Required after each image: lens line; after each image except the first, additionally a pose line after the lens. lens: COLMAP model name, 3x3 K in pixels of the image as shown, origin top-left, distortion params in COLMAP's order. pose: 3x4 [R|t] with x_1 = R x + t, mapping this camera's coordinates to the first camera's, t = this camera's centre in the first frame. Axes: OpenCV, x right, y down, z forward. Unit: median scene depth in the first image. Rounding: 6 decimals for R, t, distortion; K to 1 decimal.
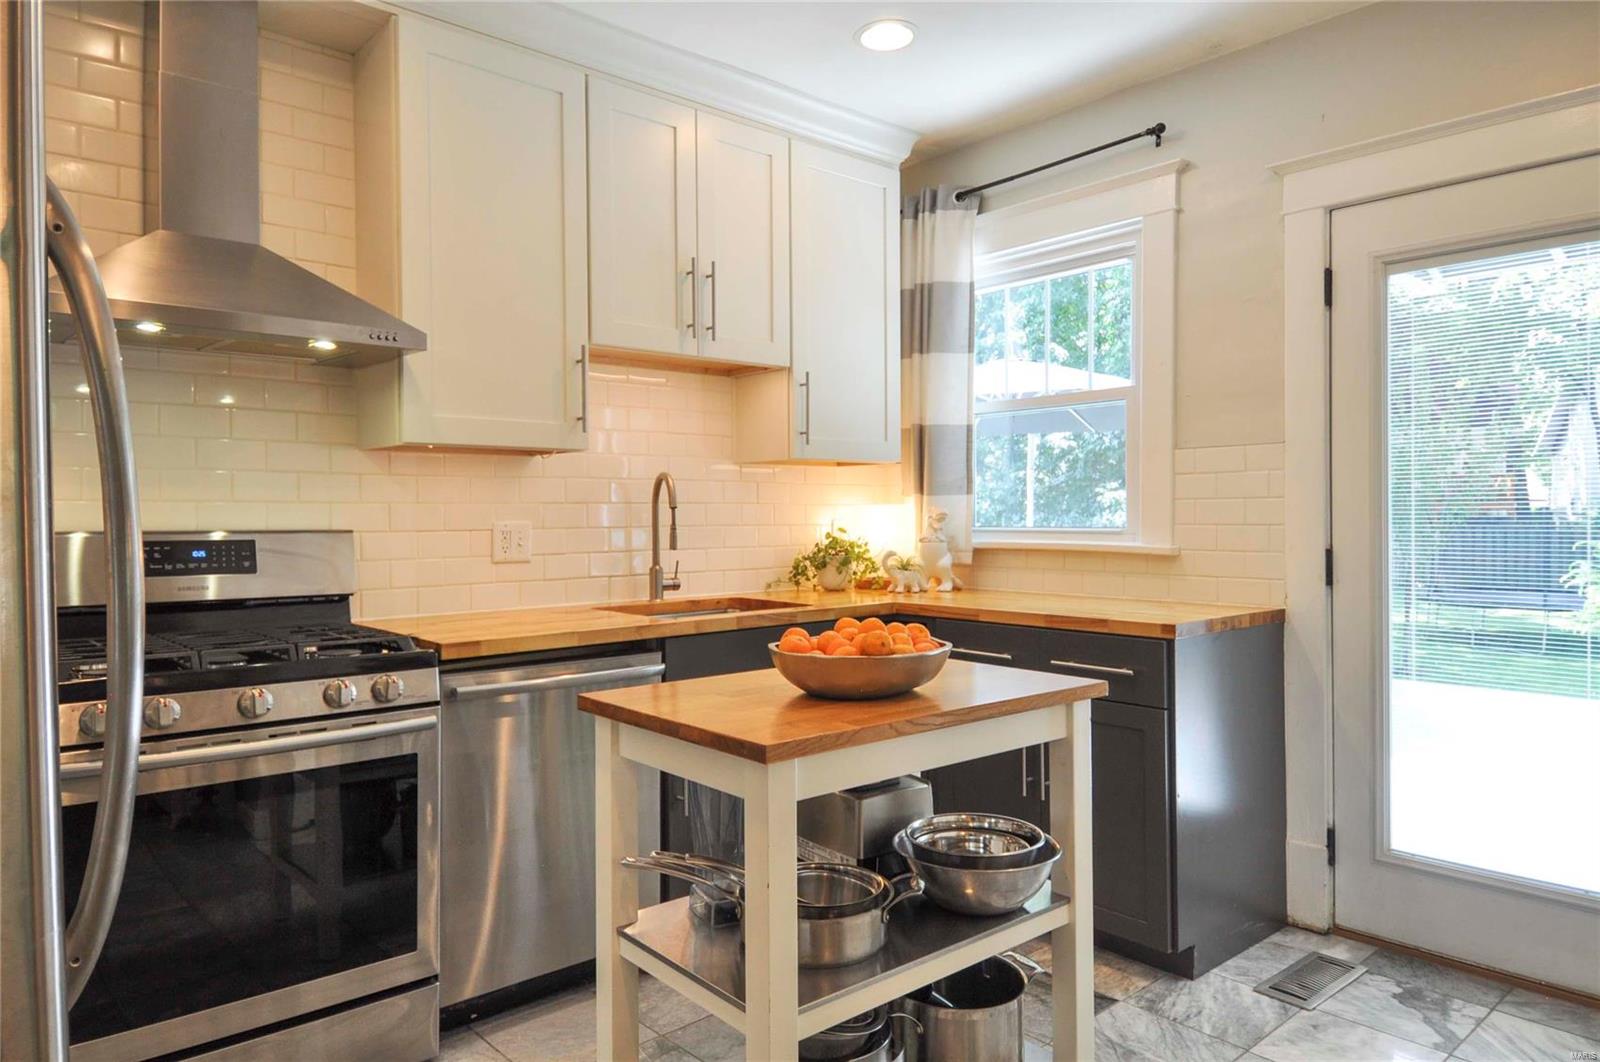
lens RADIAL K [[1023.8, 0, 767.1], [0, 1023.8, 520.1], [0, 0, 1]] dist [0.027023, -0.033452]
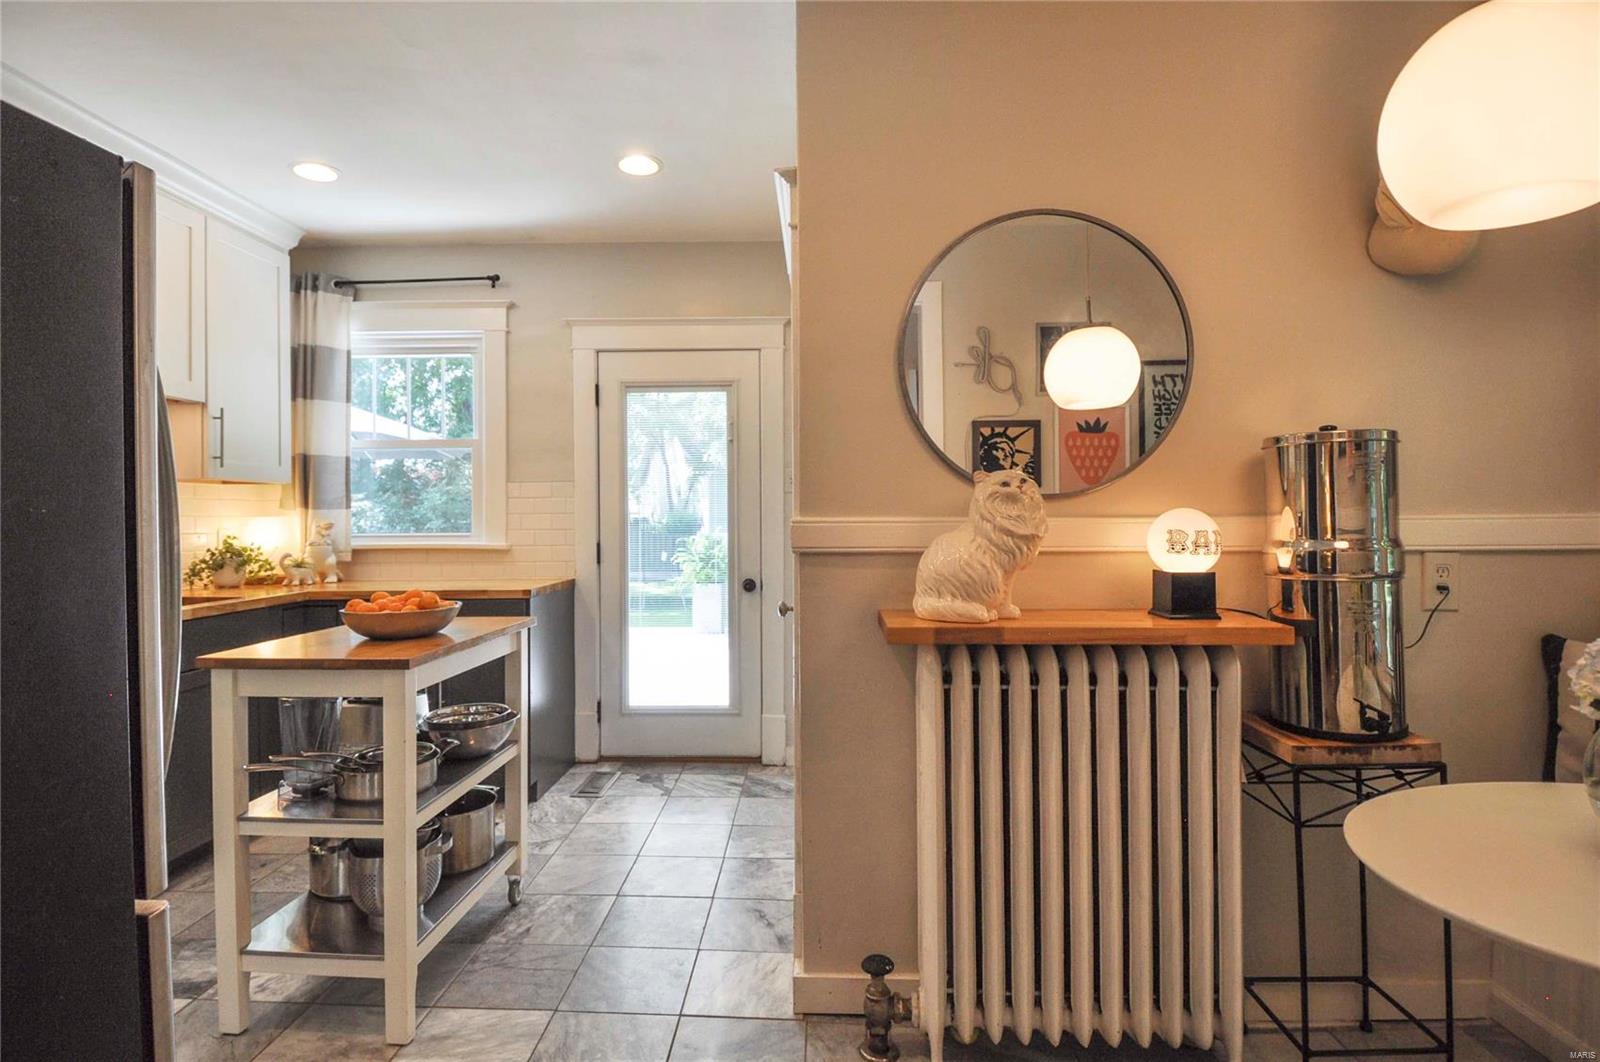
lens RADIAL K [[822.4, 0, 795.8], [0, 822.4, 515.8], [0, 0, 1]] dist [0.025157, -0.035223]
pose [[0.668405, 0.003587, 0.743789, -0.235843], [0.007215, 0.999910, -0.011306, 0.000011], [-0.743762, 0.012923, 0.668319, -0.167683]]
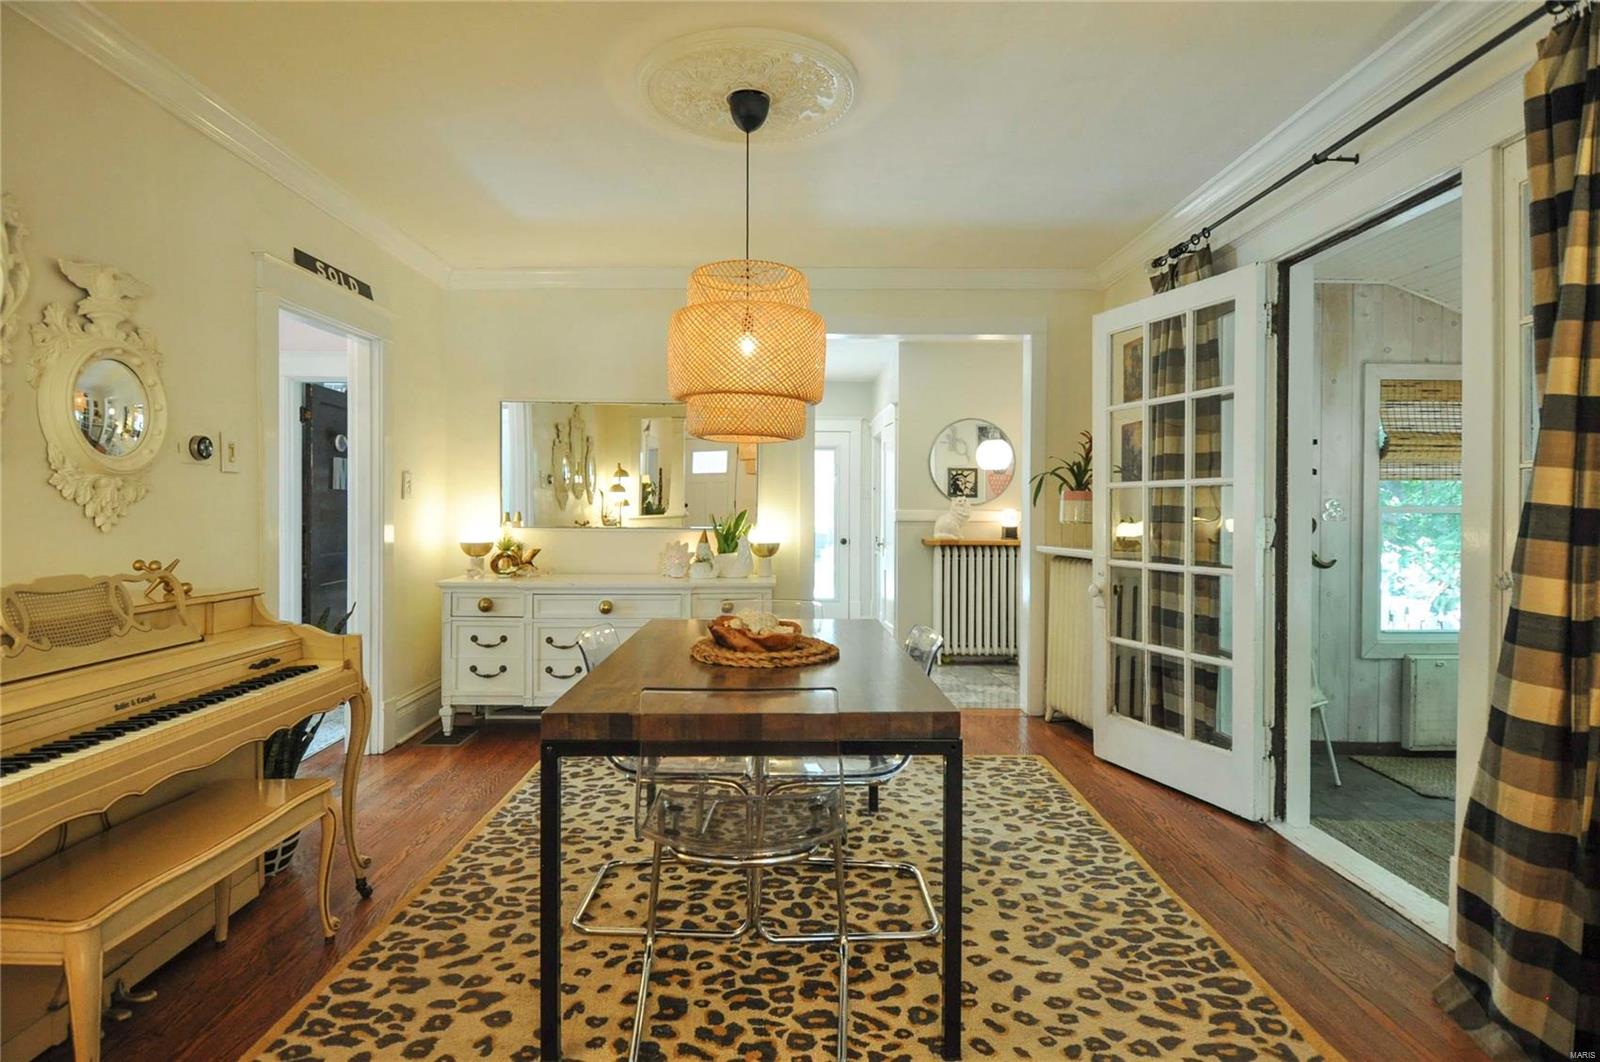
lens RADIAL K [[822.4, 0, 787.0], [0, 822.4, 518.4], [0, 0, 1]] dist [0.025157, -0.035223]
pose [[0.644718, -0.002112, 0.764418, -1.477837], [0.001025, 0.999998, 0.001899, 0.010218], [-0.764420, -0.000441, 0.644719, -0.842600]]
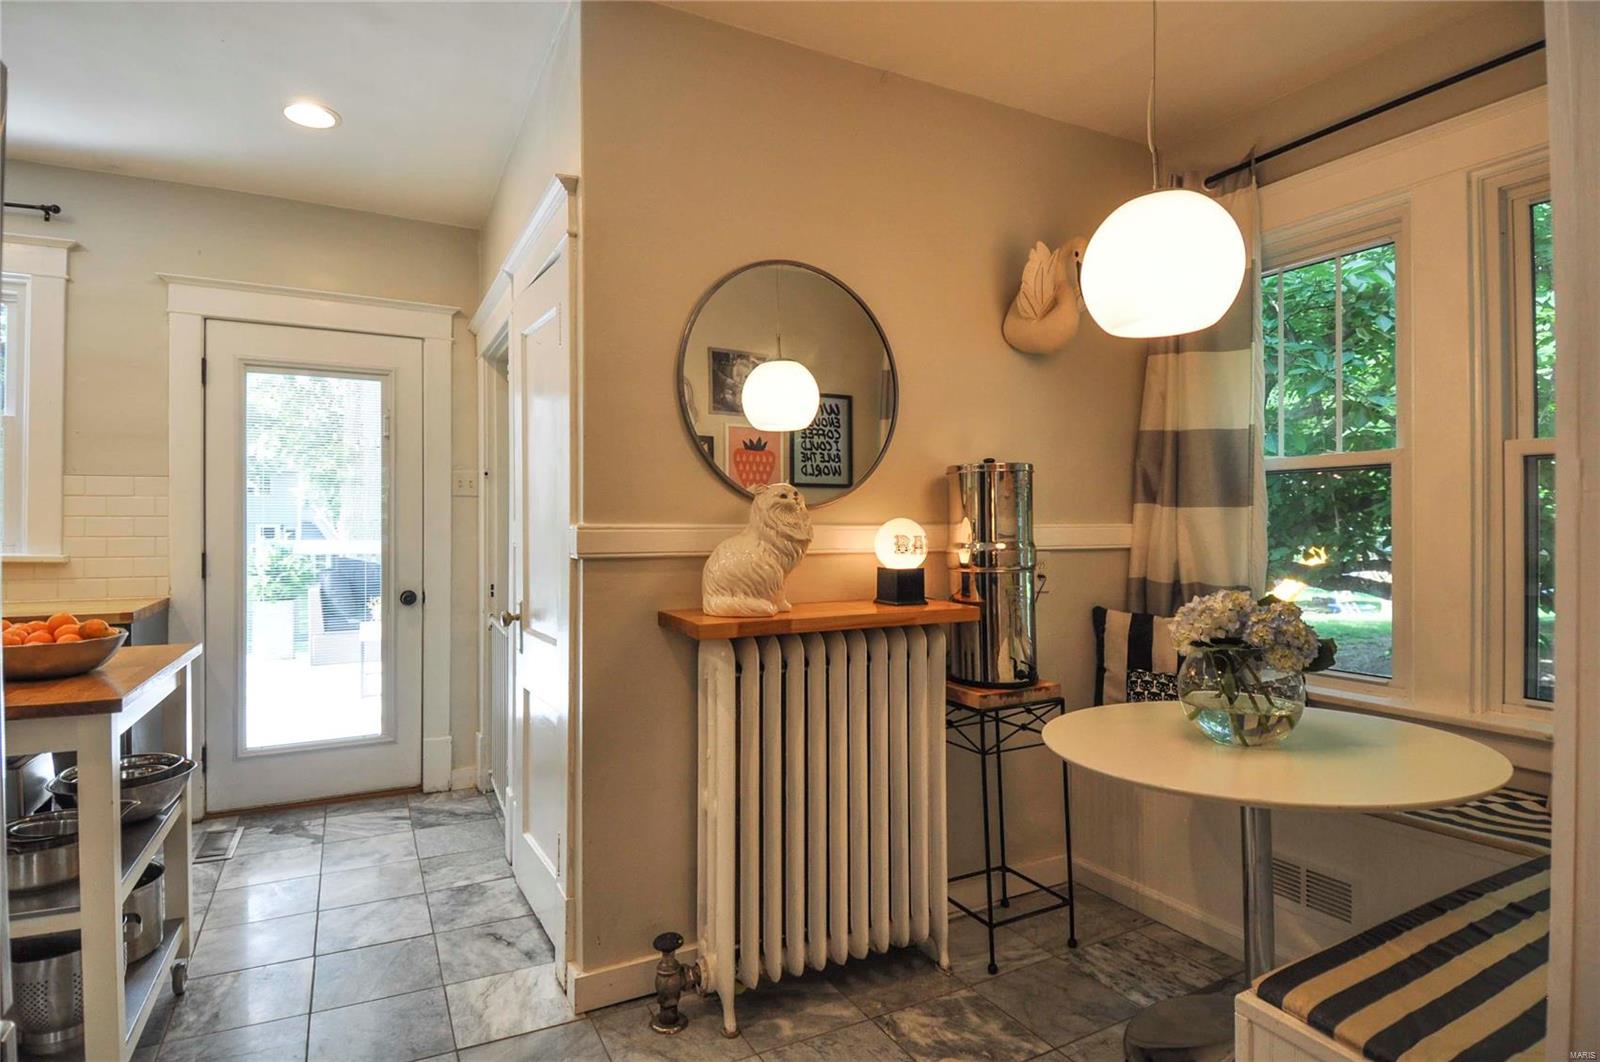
lens RADIAL K [[822.4, 0, 809.0], [0, 822.4, 519.0], [0, 0, 1]] dist [0.025157, -0.035223]
pose [[0.203451, 0.011198, 0.979021, -0.350297], [0.005340, 0.999907, -0.012547, -0.000340], [-0.979070, 0.007781, 0.203373, -0.055201]]
